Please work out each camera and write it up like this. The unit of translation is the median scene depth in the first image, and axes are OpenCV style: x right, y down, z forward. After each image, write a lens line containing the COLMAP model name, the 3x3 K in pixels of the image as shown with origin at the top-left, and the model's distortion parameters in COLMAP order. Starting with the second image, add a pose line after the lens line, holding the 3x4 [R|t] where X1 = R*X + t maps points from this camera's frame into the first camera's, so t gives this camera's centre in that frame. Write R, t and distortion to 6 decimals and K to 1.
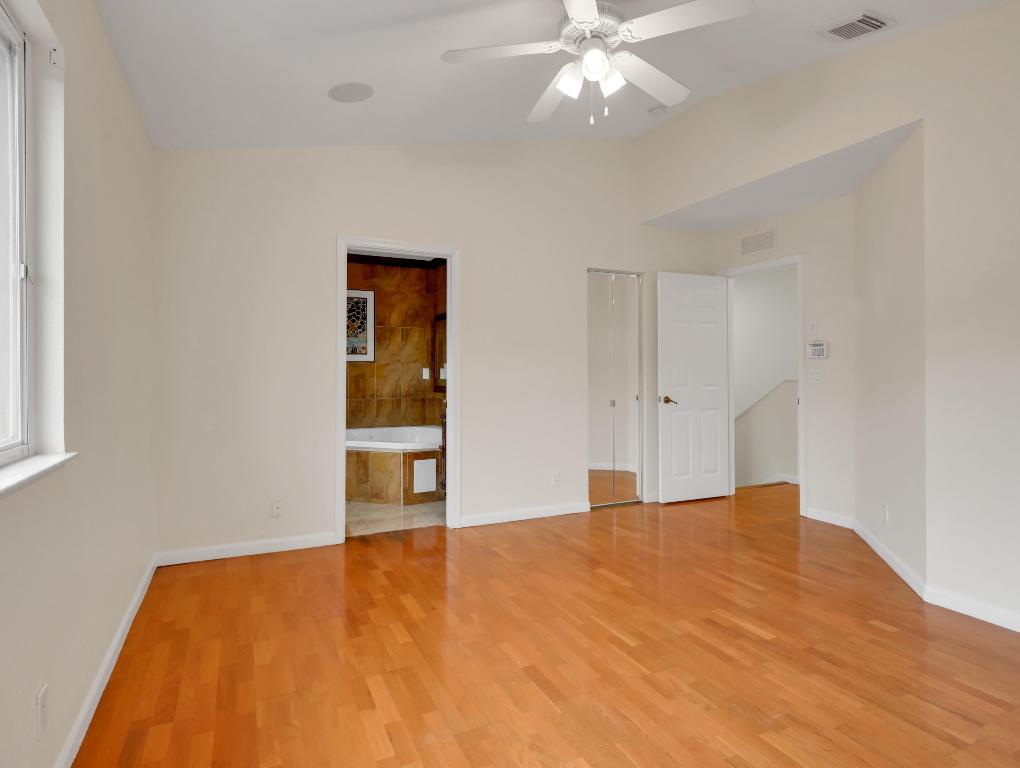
lens RADIAL K [[547.1, 0, 510.2], [0, 547.1, 366.3], [0, 0, 1]] dist [0.000110, -0.000768]
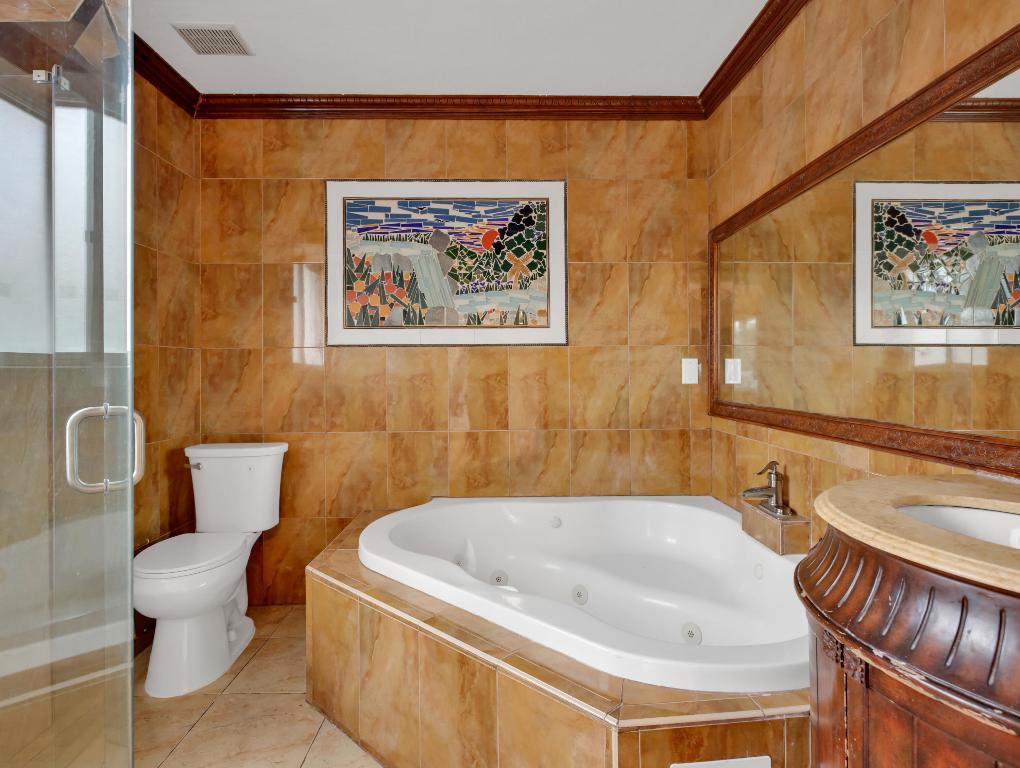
lens RADIAL K [[561.6, 0, 511.5], [0, 561.6, 363.0], [0, 0, 1]] dist [0.007021, -0.008289]
pose [[0.910580, -0.007990, -0.413255, -0.103568], [0.010661, 0.999935, 0.004157, 0.004195], [0.413195, -0.008191, 0.910606, 0.571310]]
